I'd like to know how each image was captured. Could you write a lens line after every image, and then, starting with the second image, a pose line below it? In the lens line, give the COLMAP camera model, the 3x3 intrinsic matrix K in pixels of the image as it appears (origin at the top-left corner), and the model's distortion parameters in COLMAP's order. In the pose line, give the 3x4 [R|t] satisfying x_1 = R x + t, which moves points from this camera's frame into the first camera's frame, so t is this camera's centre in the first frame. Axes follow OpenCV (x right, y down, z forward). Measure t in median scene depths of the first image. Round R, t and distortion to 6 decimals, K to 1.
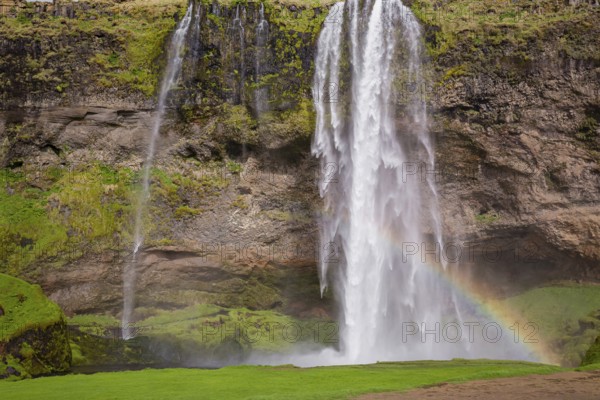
lens RADIAL K [[631.9, 0, 286.5], [0, 631.9, 200.3], [0, 0, 1]] dist [0.039165, 0.028246]
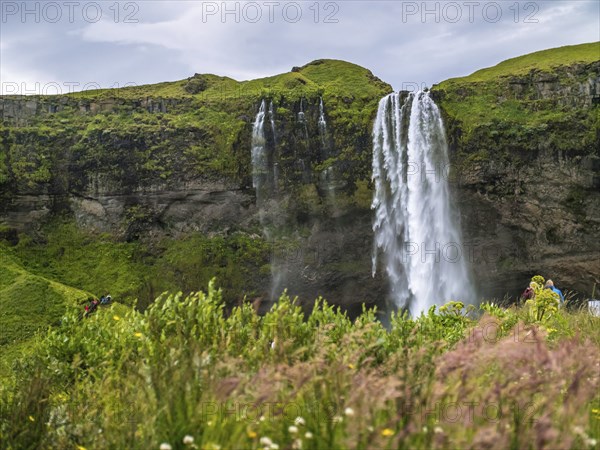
lens RADIAL K [[1133.4, 0, 275.1], [0, 1133.4, 224.9], [0, 0, 1]] dist [-0.036045, 0.179582]
pose [[0.999075, -0.037335, 0.021341, -0.189944], [0.035687, 0.996694, 0.072990, -0.236284], [-0.023996, -0.072160, 0.997104, -1.253888]]
